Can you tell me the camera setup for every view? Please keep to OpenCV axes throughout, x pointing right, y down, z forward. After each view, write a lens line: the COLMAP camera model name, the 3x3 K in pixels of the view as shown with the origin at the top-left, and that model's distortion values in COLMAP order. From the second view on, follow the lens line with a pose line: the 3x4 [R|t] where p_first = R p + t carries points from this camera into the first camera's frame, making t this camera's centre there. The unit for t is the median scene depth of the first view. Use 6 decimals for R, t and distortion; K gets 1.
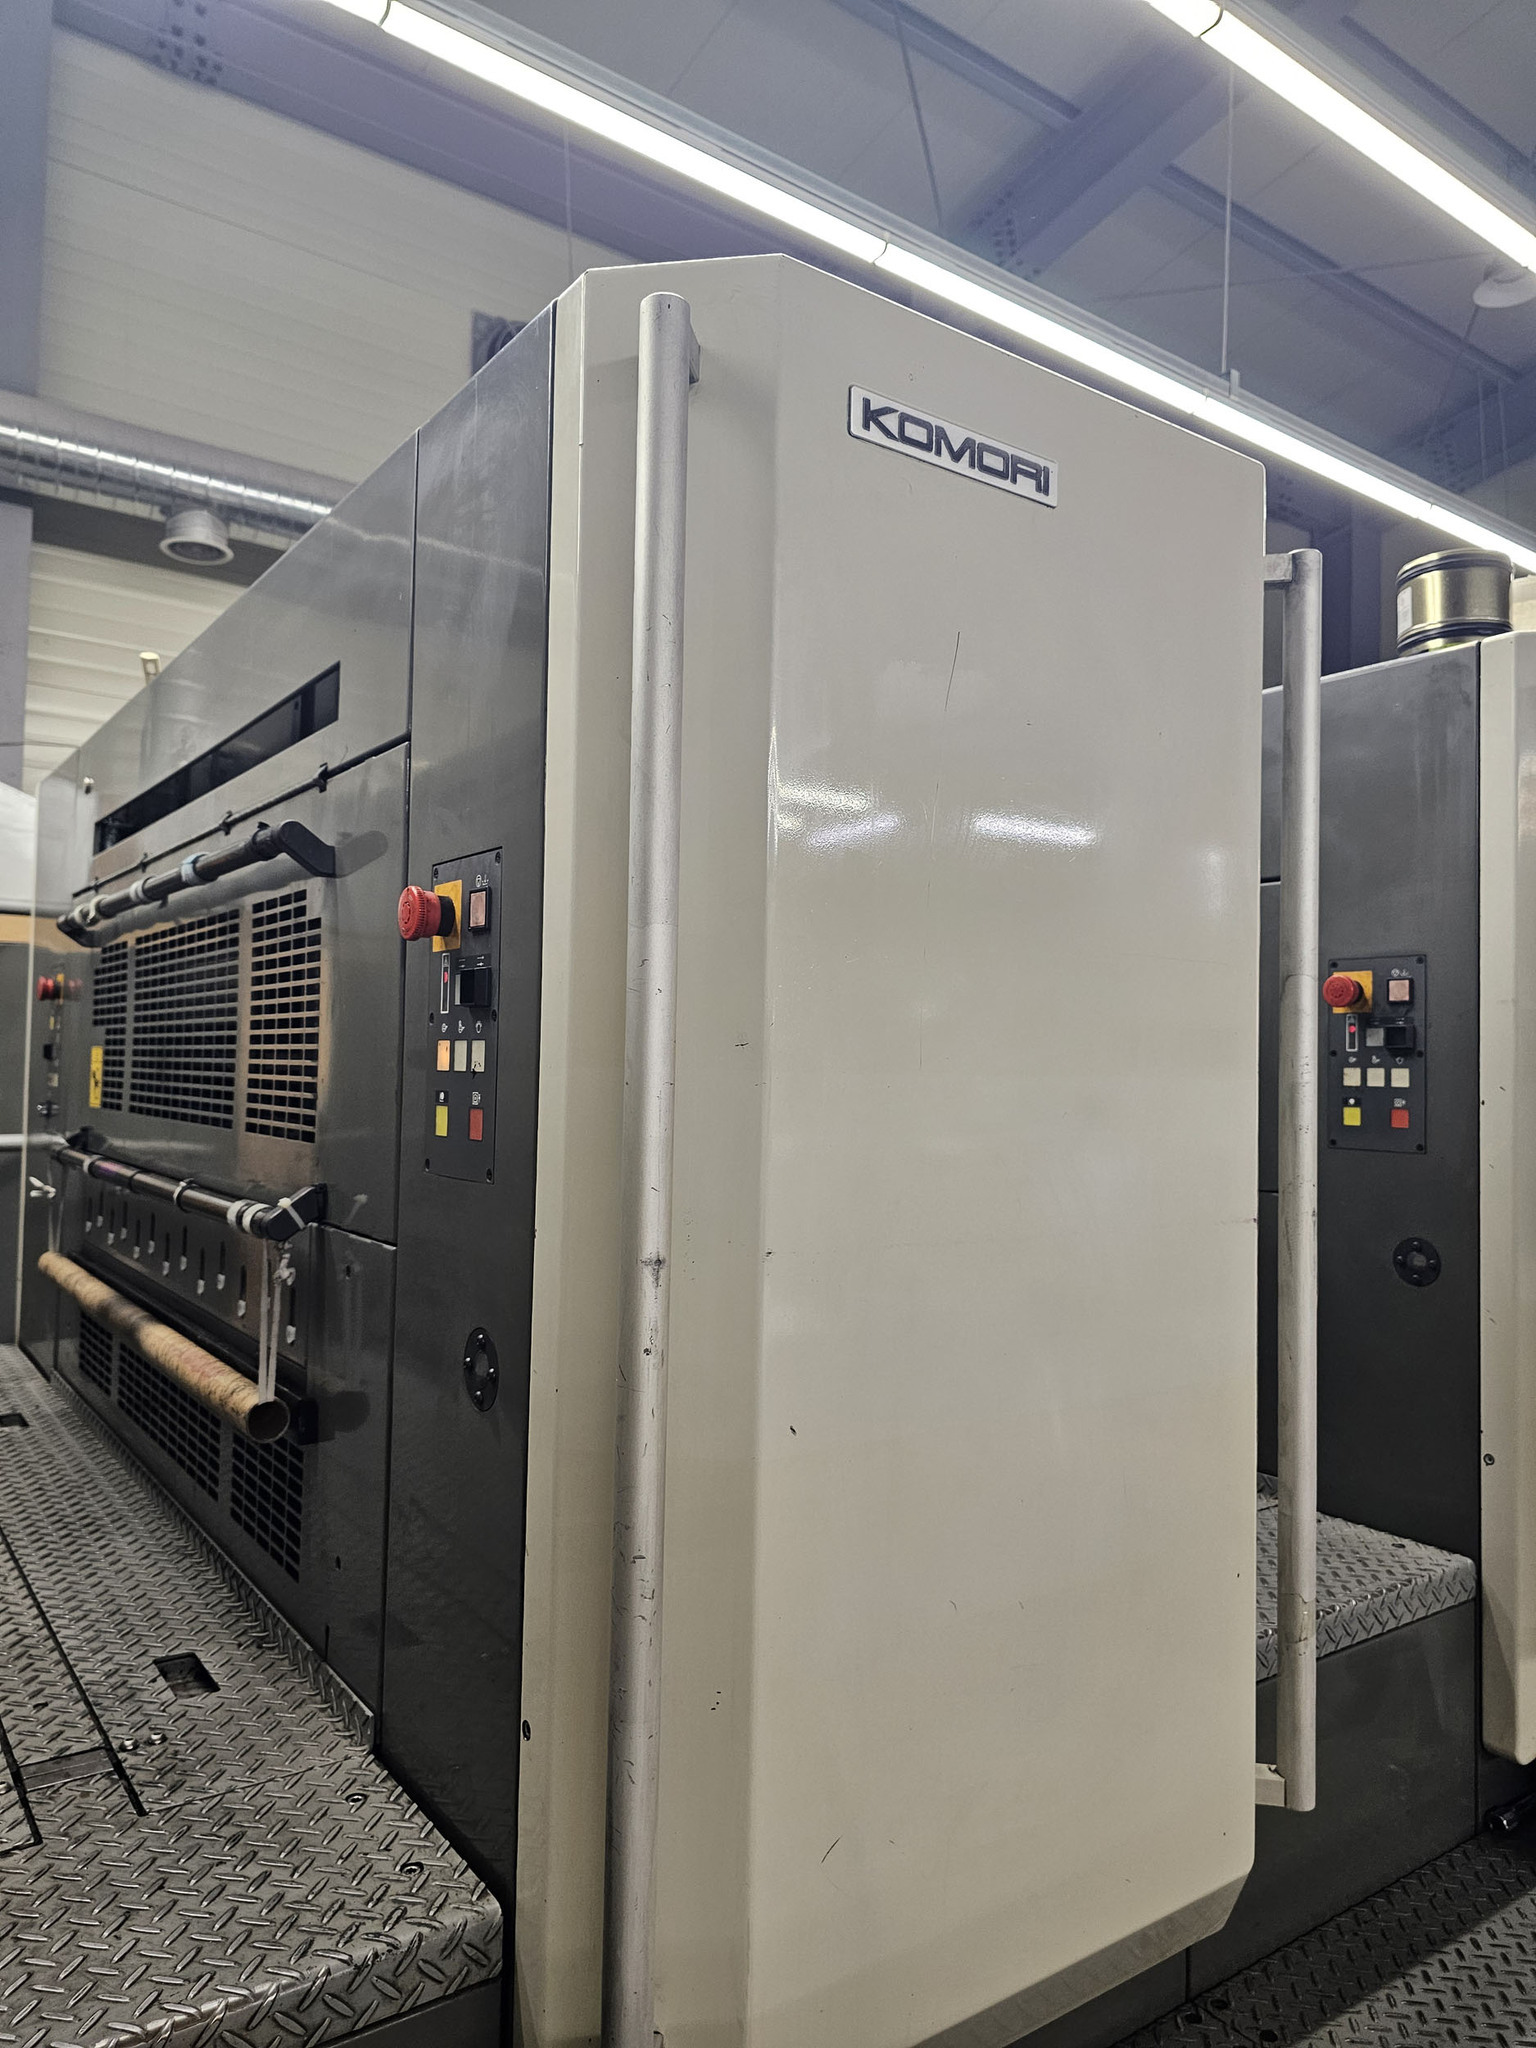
lens RADIAL K [[1379.8, 0, 772.6], [0, 1379.8, 996.1], [0, 0, 1]] dist [0.033968, -0.027038]
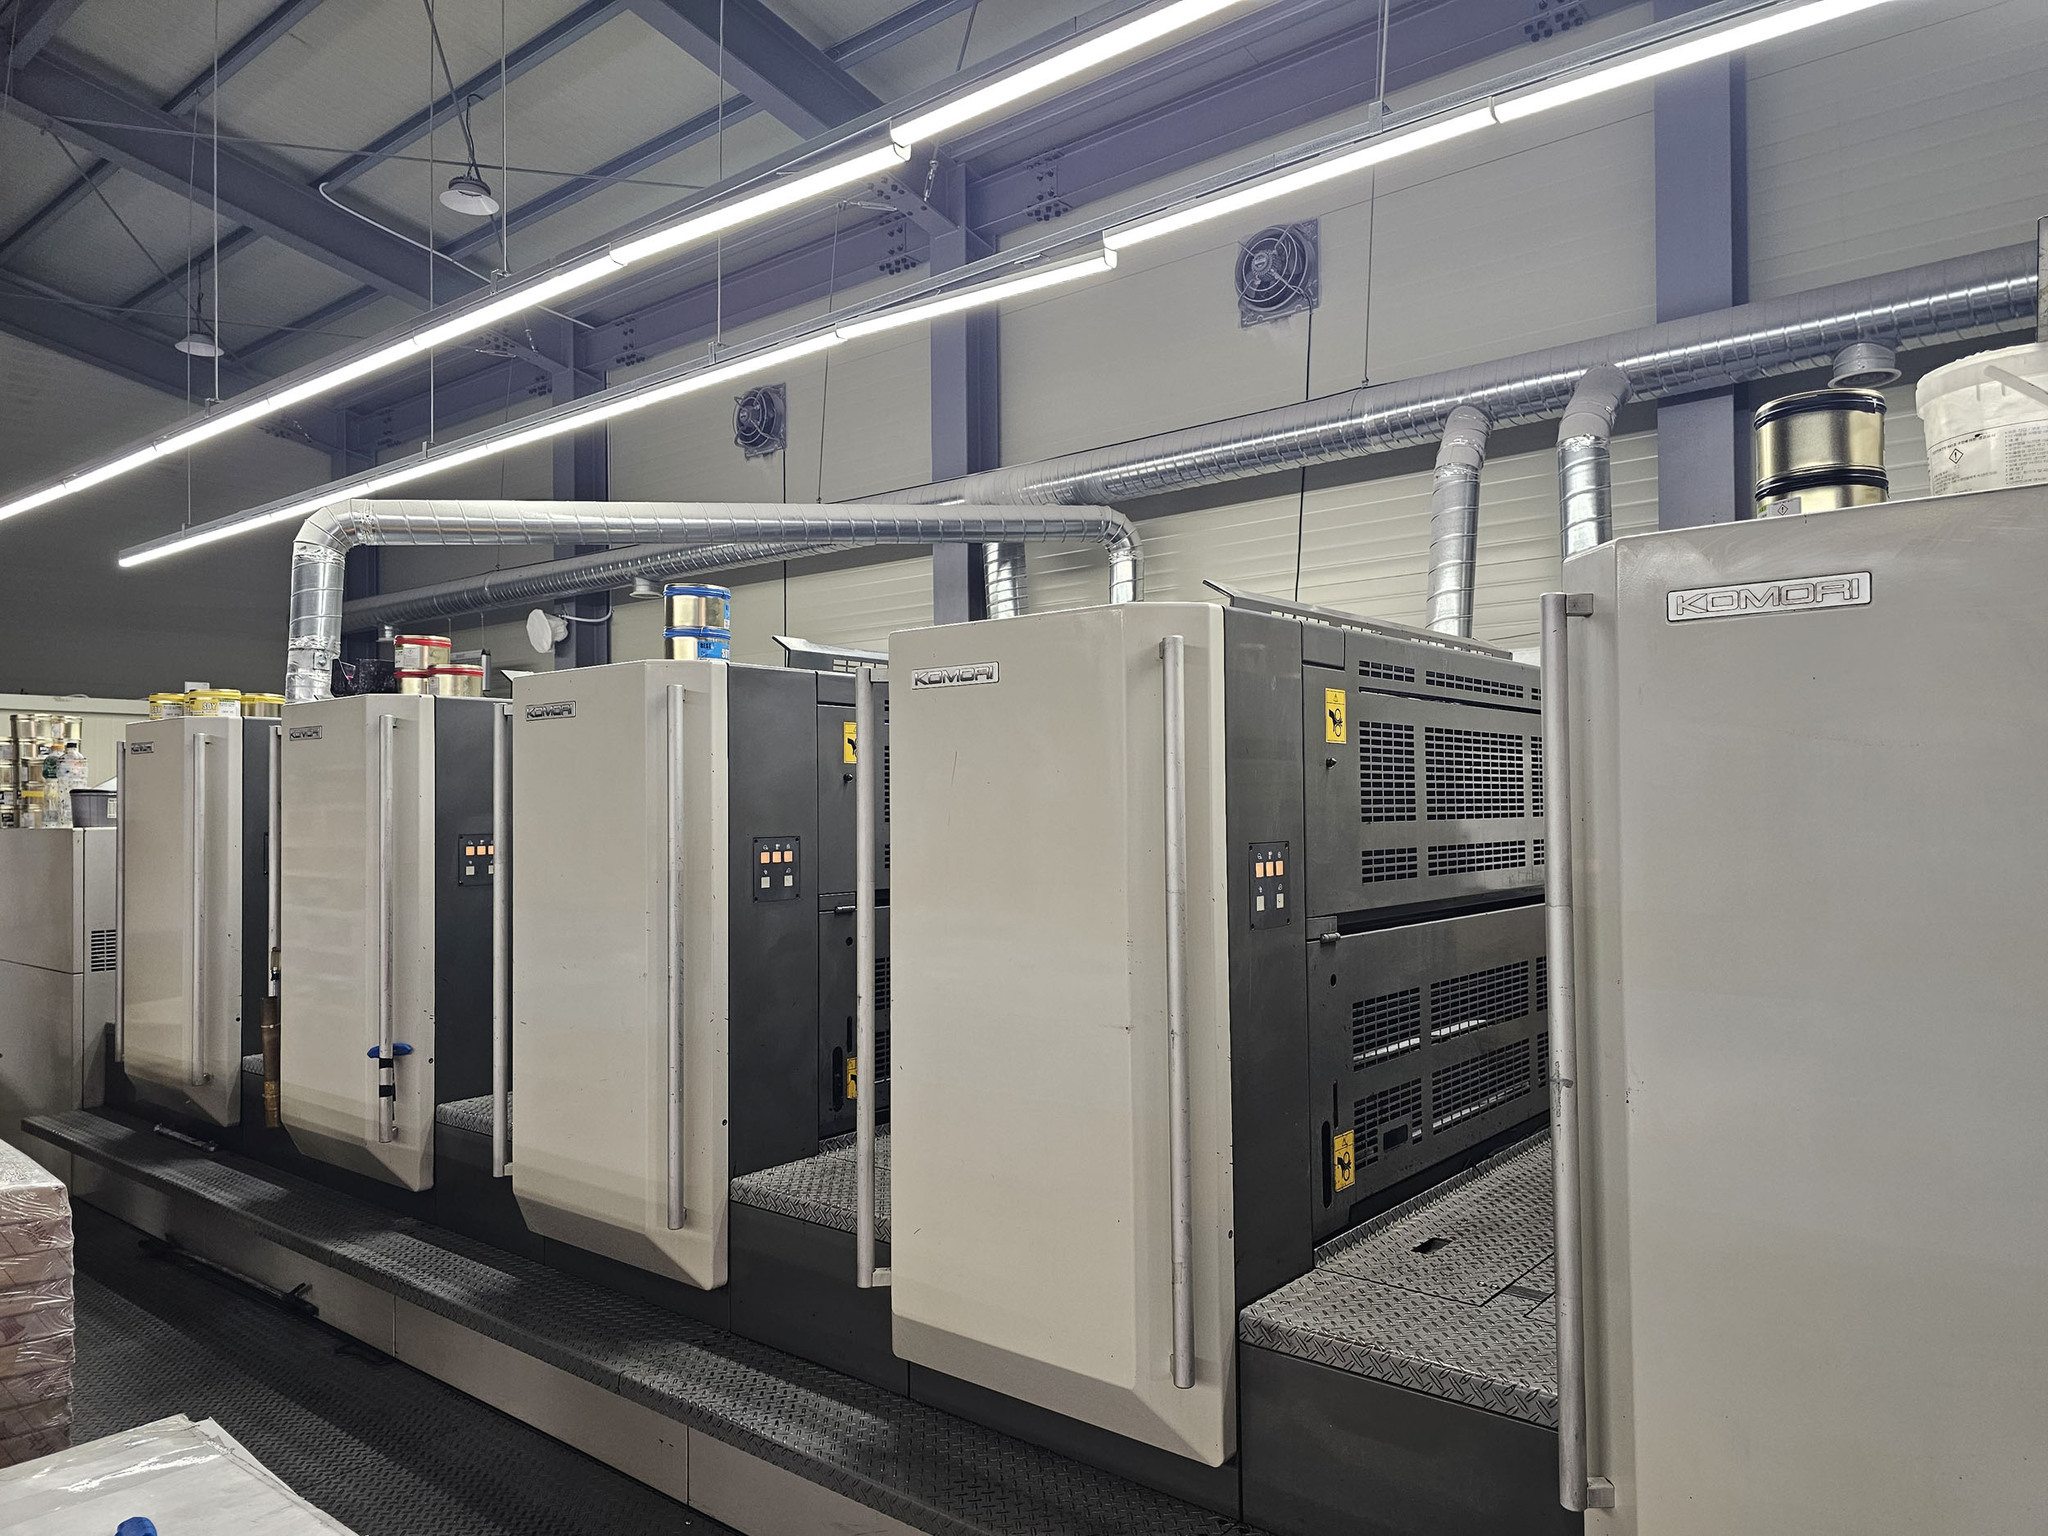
lens RADIAL K [[1379.8, 0, 1044.9], [0, 1379.8, 769.8], [0, 0, 1]] dist [0.033968, -0.027038]
pose [[-0.257552, 0.004283, 0.966255, -1.839949], [-0.041083, 0.999037, -0.015379, -0.050389], [-0.965391, -0.043658, -0.257128, 1.618809]]
